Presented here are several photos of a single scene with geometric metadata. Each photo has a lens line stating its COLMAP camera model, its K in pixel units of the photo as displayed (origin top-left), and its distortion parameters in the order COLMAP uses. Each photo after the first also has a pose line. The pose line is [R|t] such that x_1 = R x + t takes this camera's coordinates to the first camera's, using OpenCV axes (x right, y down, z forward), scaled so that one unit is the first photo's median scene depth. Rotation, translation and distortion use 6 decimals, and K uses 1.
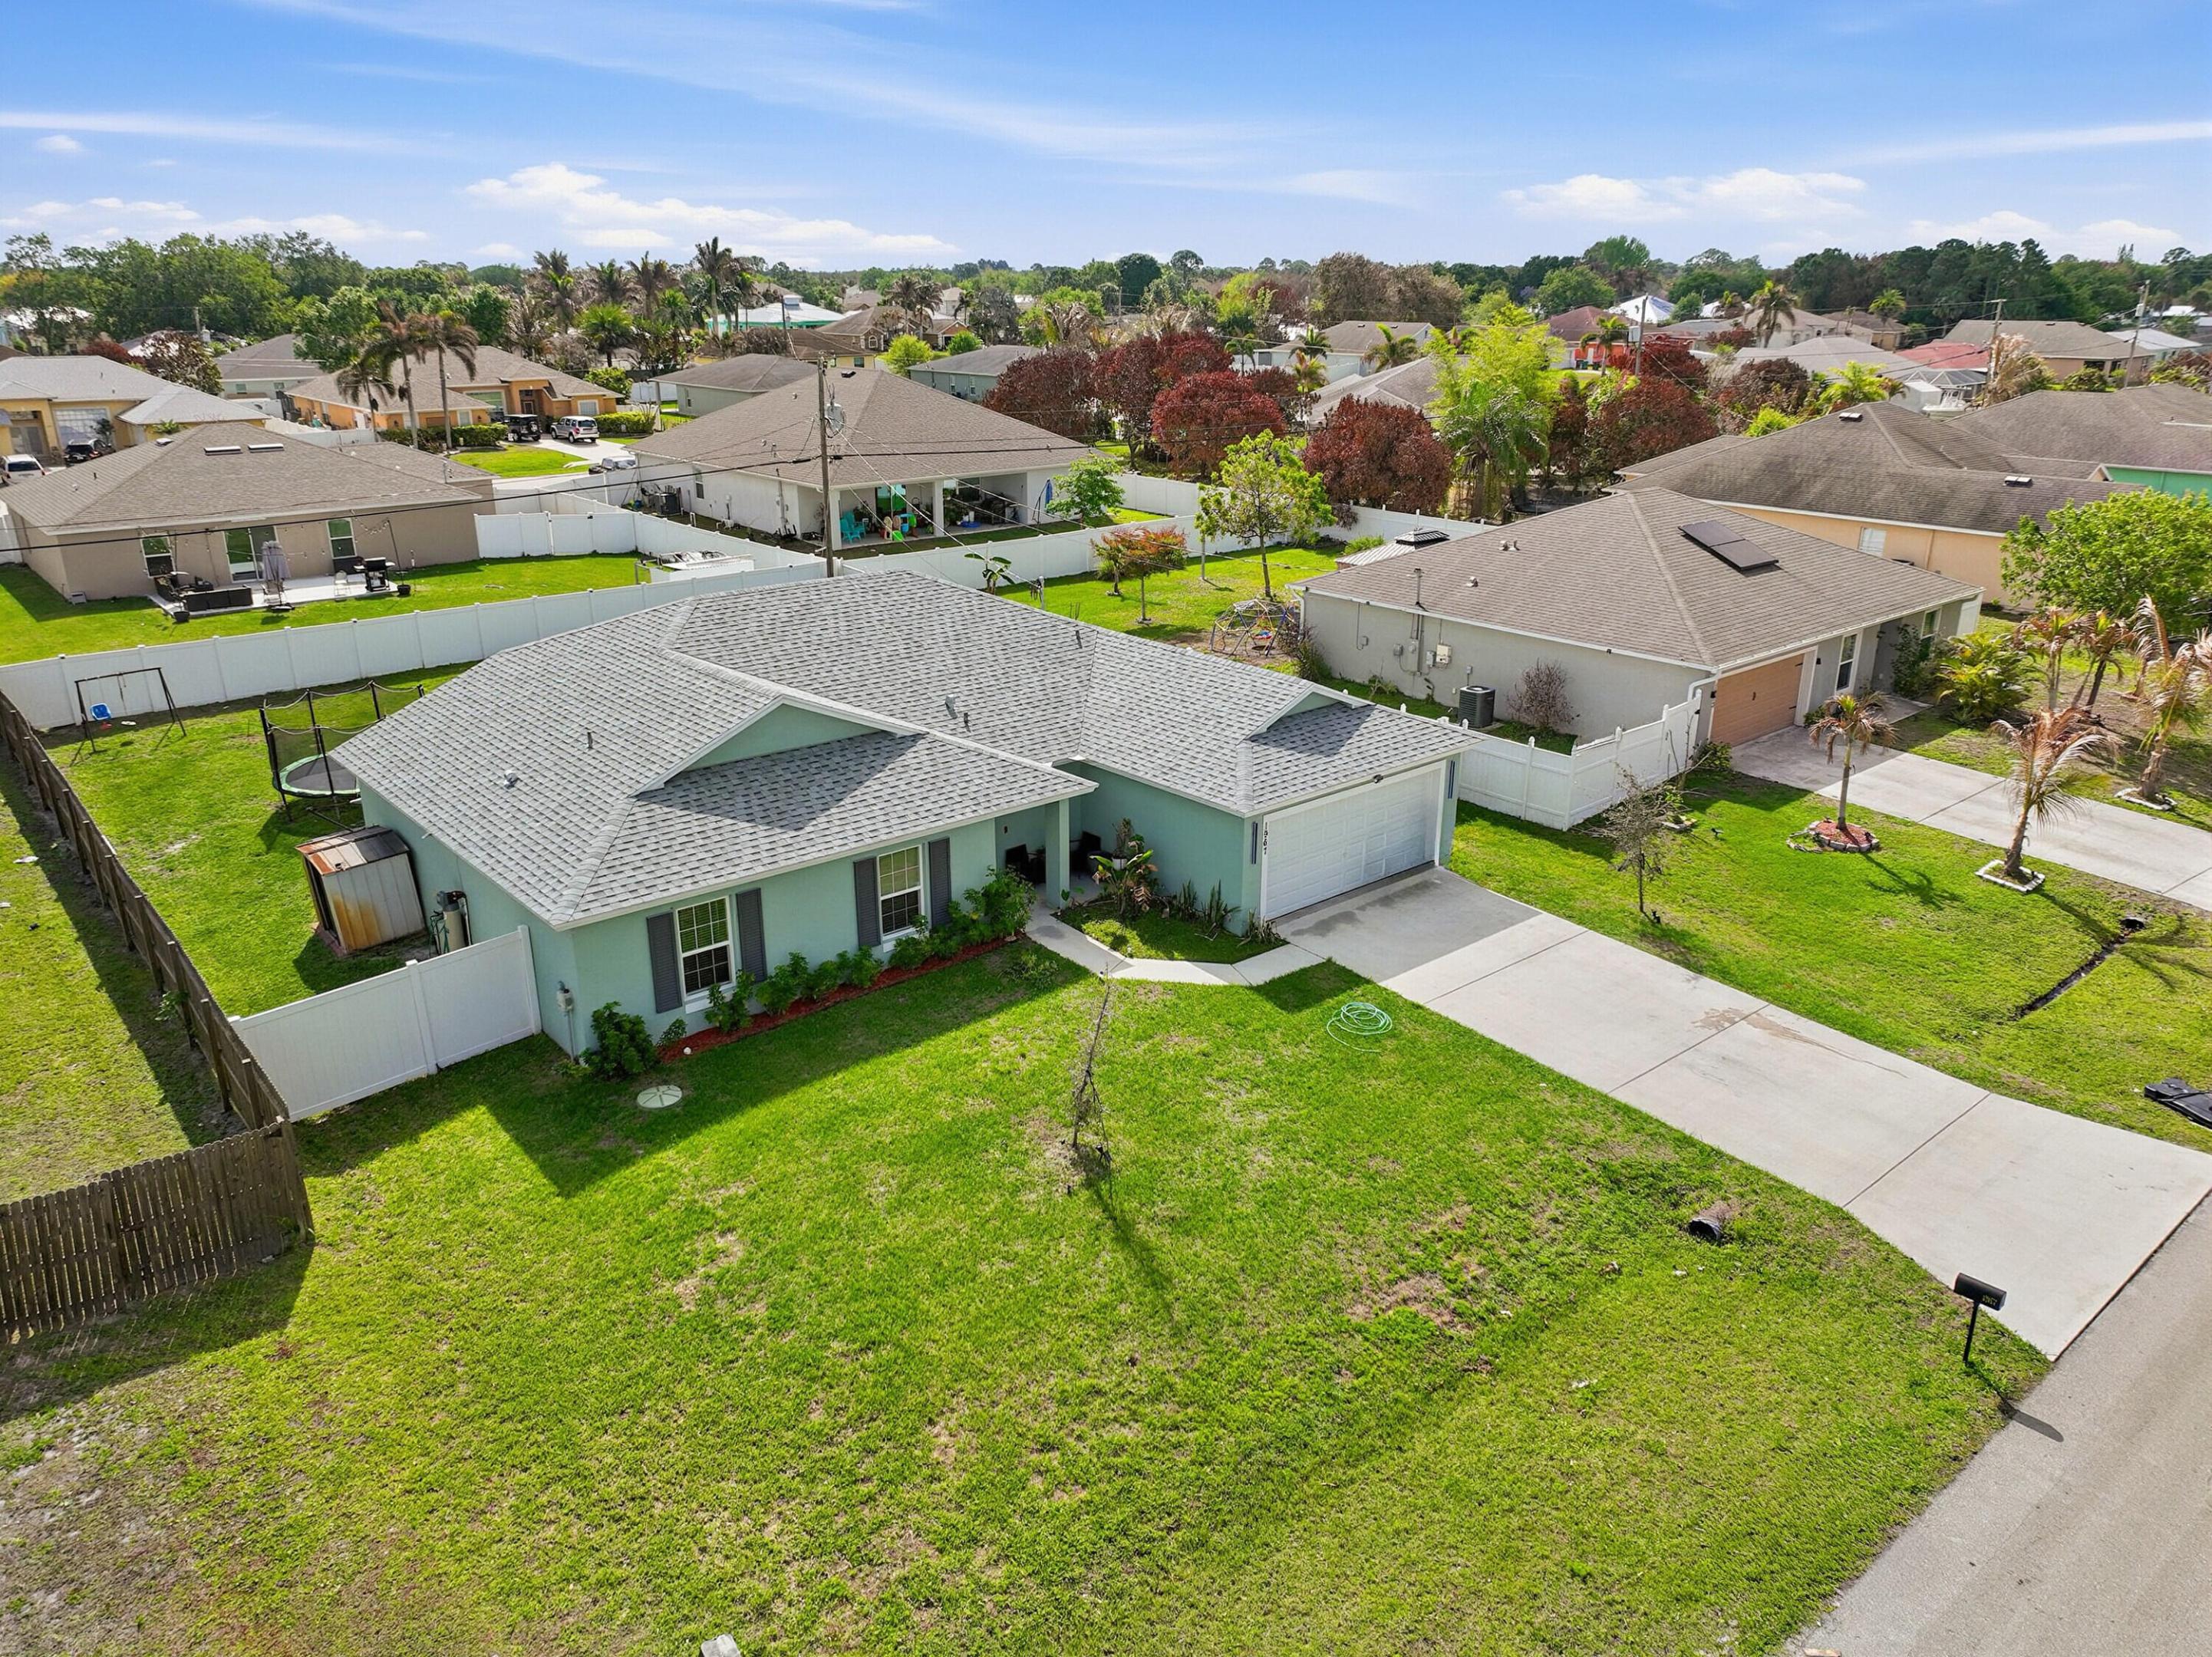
lens RADIAL K [[1559.6, 0, 1106.0], [0, 1559.6, 828.5], [0, 0, 1]] dist [0.009977, -0.000497]
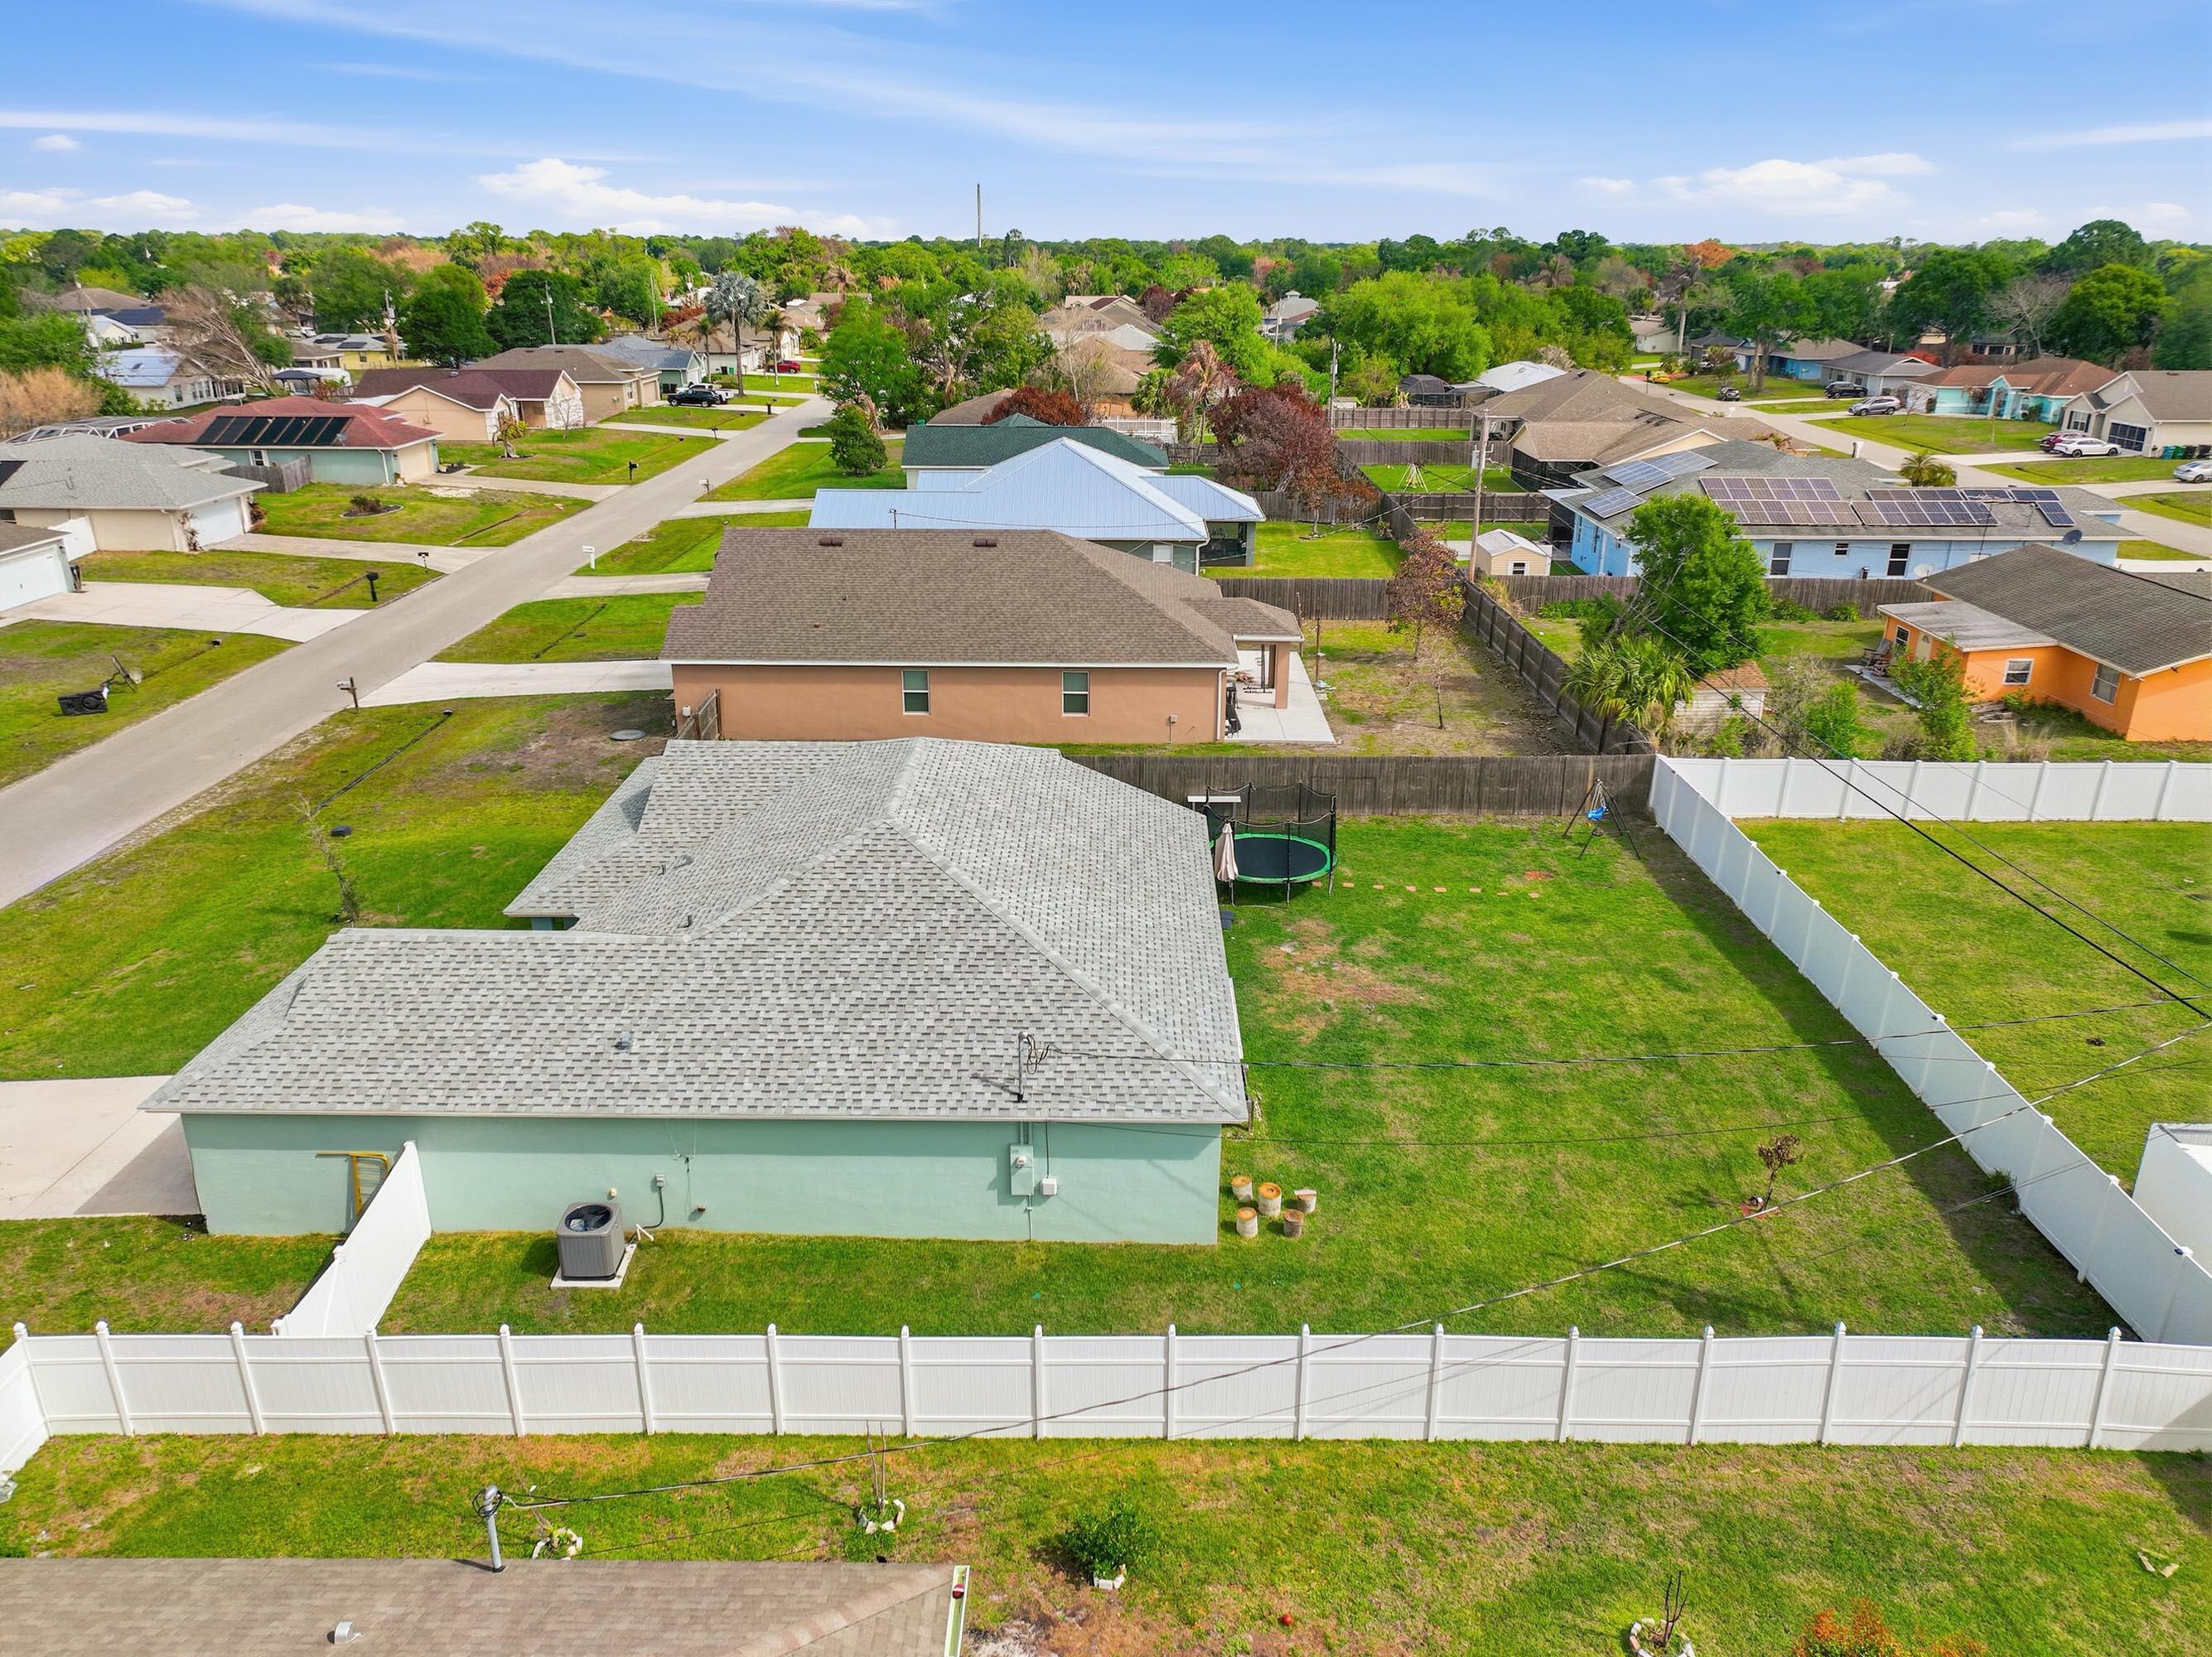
lens RADIAL K [[1550.2, 0, 1106.0], [0, 1550.2, 828.5], [0, 0, 1]] dist [-0.001963, 0.021627]
pose [[-0.662340, 0.259631, -0.702779, 0.517817], [-0.257408, 0.802071, 0.538909, -0.865562], [0.703596, 0.537842, -0.464412, 1.944873]]
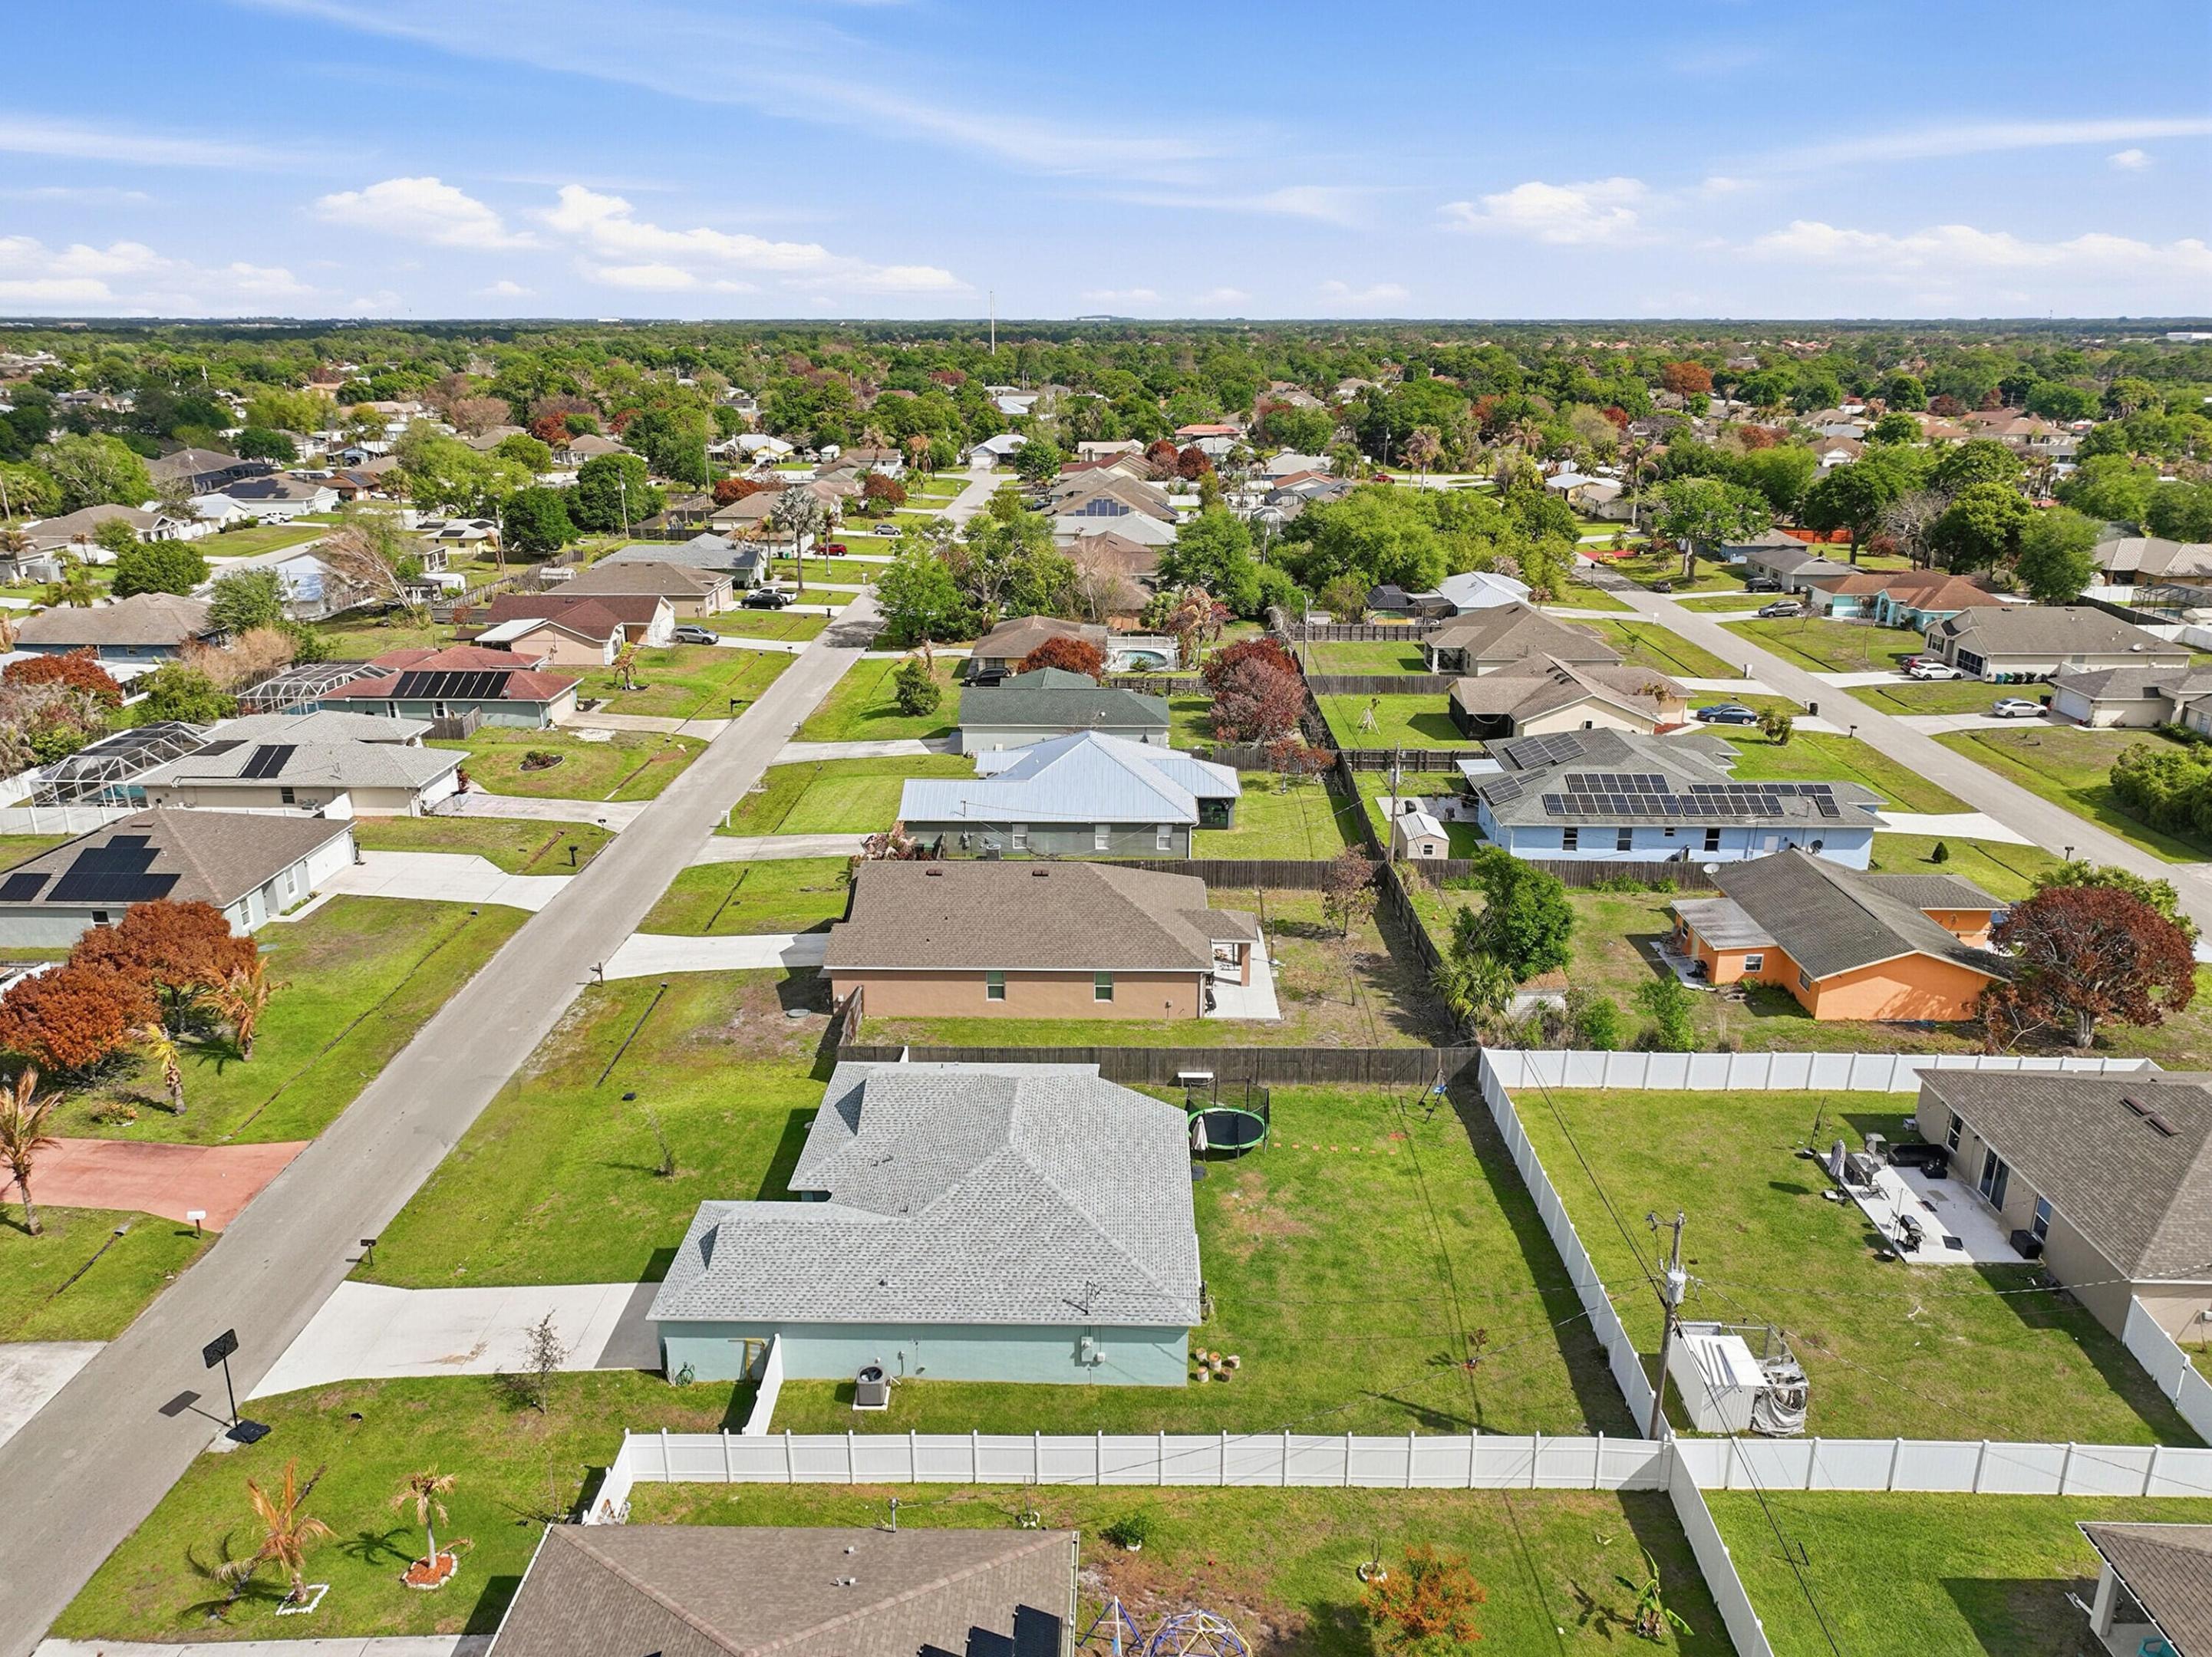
lens RADIAL K [[1559.6, 0, 1106.0], [0, 1559.6, 828.5], [0, 0, 1]] dist [0.009977, -0.000497]
pose [[-0.666077, 0.228814, -0.709920, 1.125729], [-0.253374, 0.825775, 0.503882, -1.656670], [0.701529, 0.515499, -0.492054, 2.202856]]
